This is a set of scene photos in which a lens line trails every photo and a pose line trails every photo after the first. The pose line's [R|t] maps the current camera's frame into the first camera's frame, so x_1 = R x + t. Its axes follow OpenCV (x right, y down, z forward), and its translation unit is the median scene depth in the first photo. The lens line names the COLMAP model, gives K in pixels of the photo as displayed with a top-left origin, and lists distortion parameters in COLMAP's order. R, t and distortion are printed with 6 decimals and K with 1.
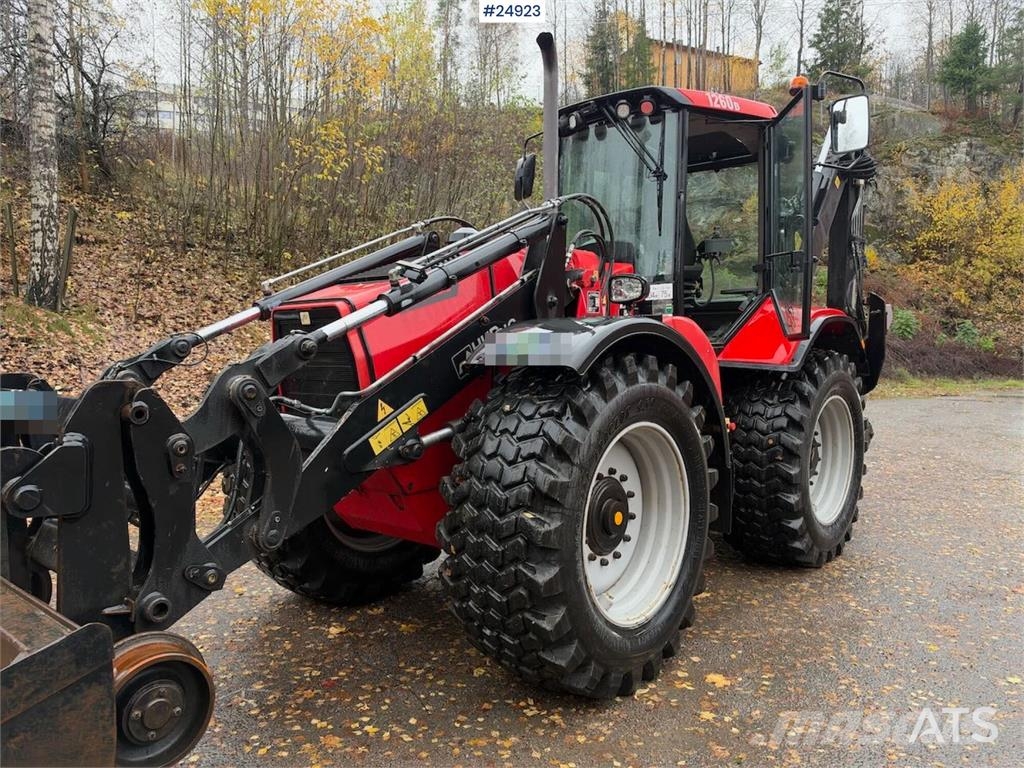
lens RADIAL K [[745.7, 0, 518.5], [0, 745.7, 385.3], [0, 0, 1]] dist [0.026421, -0.042803]
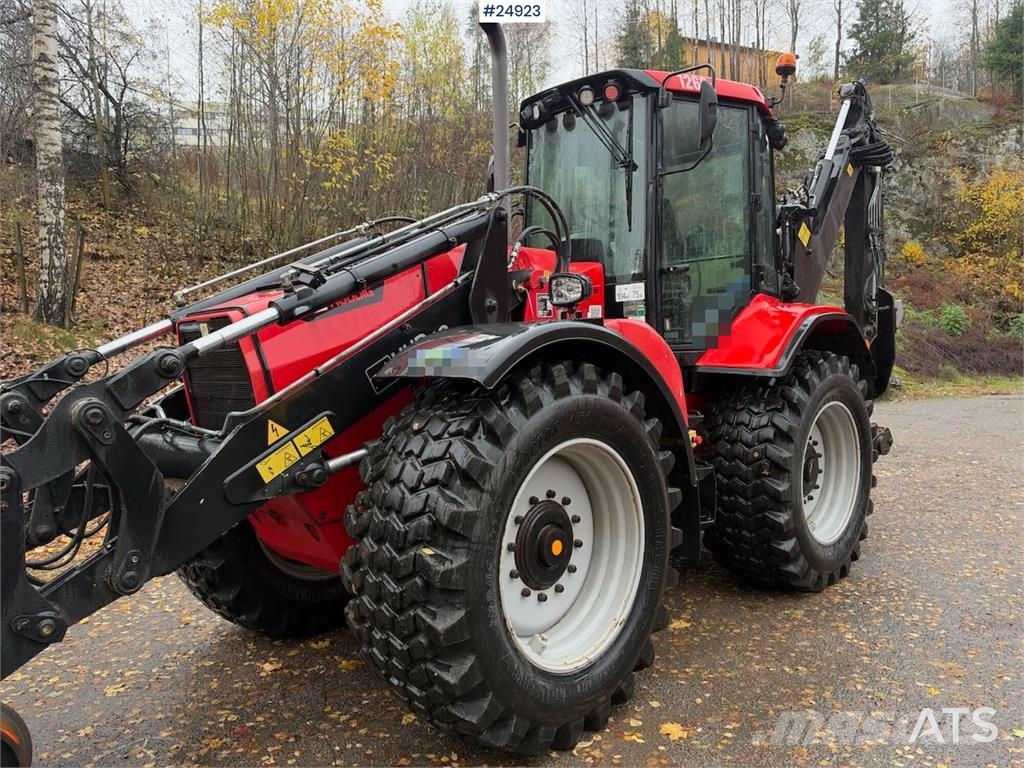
lens RADIAL K [[752.2, 0, 512.0], [0, 752.2, 384.0], [0, 0, 1]] dist [0.001758, -0.009802]
pose [[0.998075, -0.018563, -0.059183, 0.106091], [0.018018, 0.999790, -0.009735, -0.006887], [0.059351, 0.008650, 0.998200, 0.079990]]
